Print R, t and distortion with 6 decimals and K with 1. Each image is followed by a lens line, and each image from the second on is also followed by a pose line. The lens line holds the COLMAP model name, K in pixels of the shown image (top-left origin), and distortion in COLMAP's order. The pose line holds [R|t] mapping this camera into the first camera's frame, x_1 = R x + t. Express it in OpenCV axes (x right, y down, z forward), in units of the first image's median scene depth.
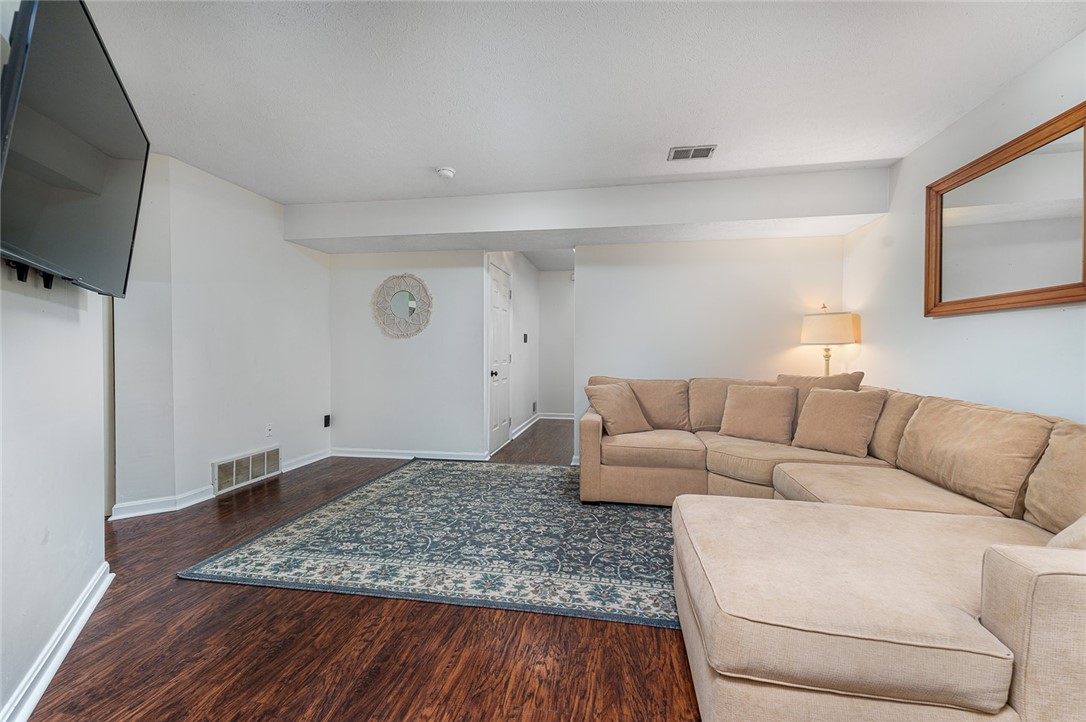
lens RADIAL K [[441.4, 0, 548.6], [0, 441.4, 358.9], [0, 0, 1]] dist [0.045353, -0.018552]
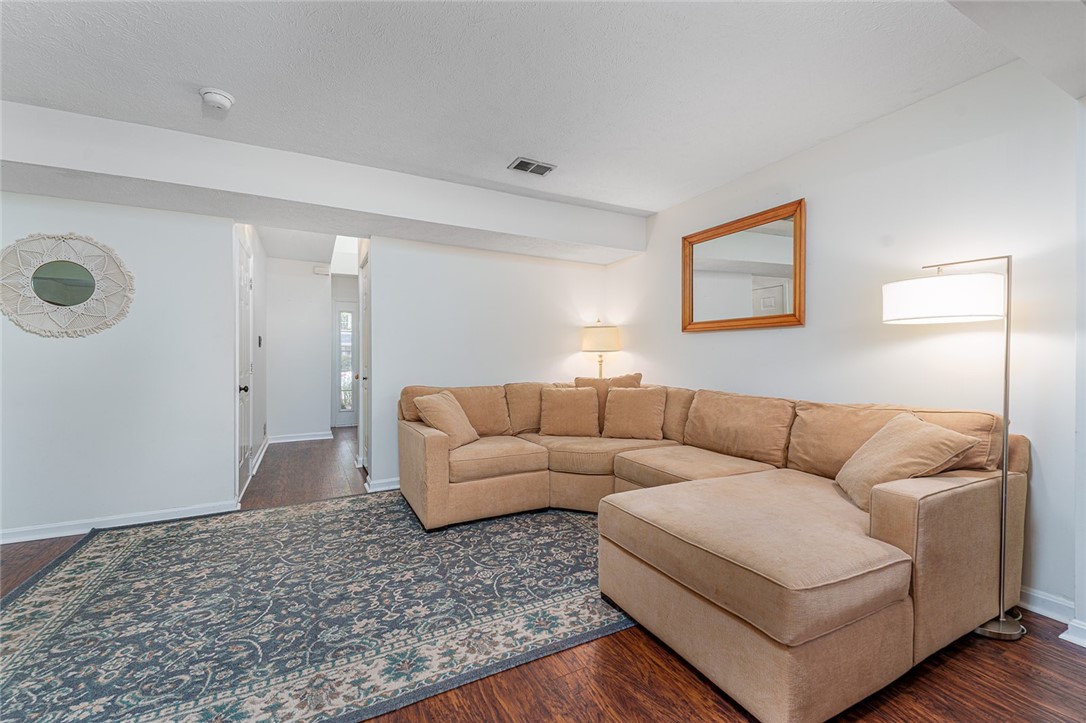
lens RADIAL K [[437.9, 0, 541.6], [0, 437.9, 359.3], [0, 0, 1]] dist [0.042460, -0.018137]
pose [[0.797824, -0.007022, 0.602849, -0.324581], [0.015543, 0.999839, -0.008925, -0.004806], [-0.602690, 0.016491, 0.797805, 0.200769]]
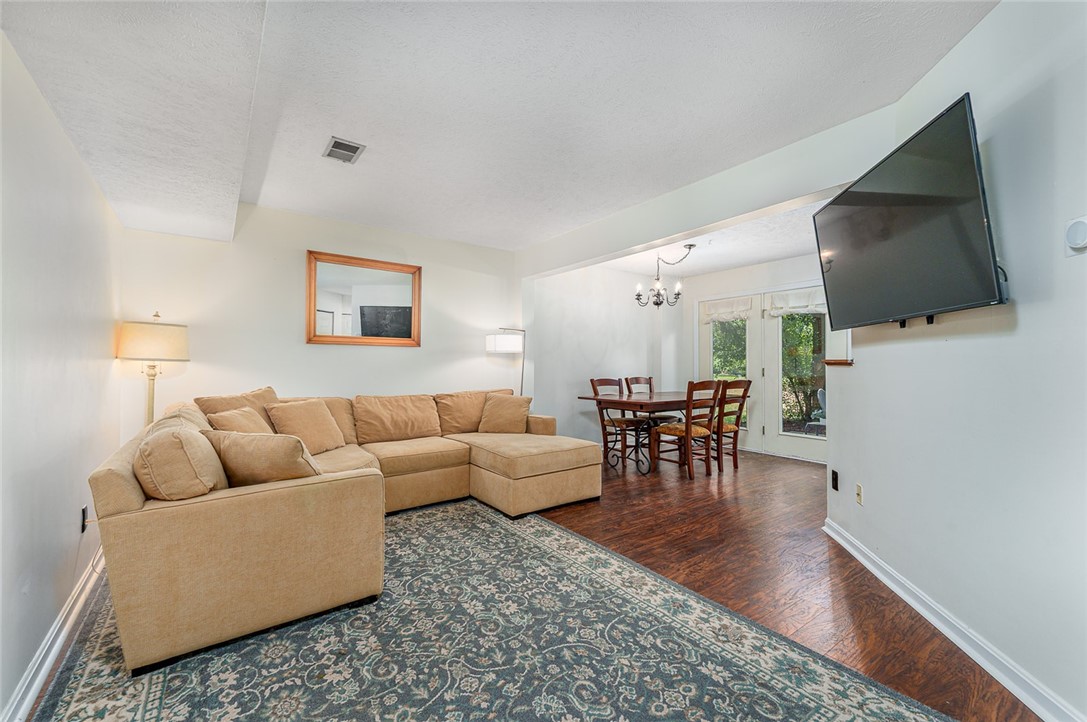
lens RADIAL K [[479.9, 0, 538.1], [0, 479.9, 366.4], [0, 0, 1]] dist [0.026792, -0.000164]
pose [[-0.729940, -0.006670, 0.683478, -0.729583], [0.010703, 0.999718, 0.021186, -0.046200], [-0.683427, 0.022780, -0.729663, 1.657840]]
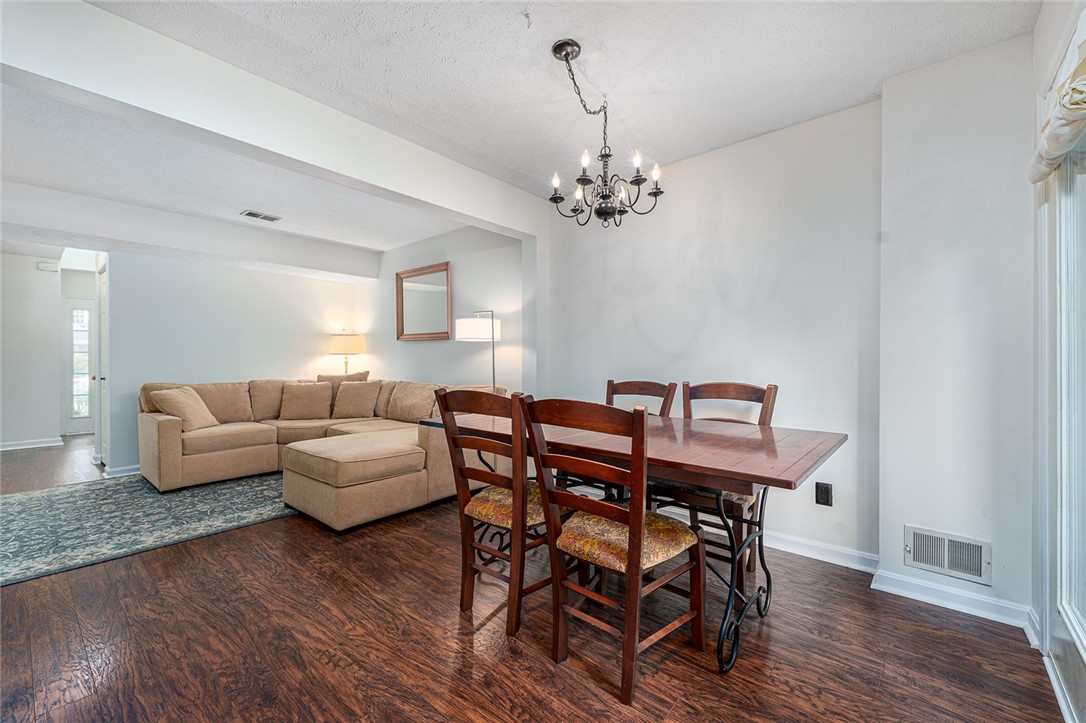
lens RADIAL K [[450.5, 0, 547.6], [0, 450.5, 360.3], [0, 0, 1]] dist [0.009248, -0.009016]
pose [[0.512770, -0.006245, 0.858503, -0.494652], [0.019586, 0.999798, -0.004426, 0.010921], [-0.858303, 0.019084, 0.512789, -0.542866]]
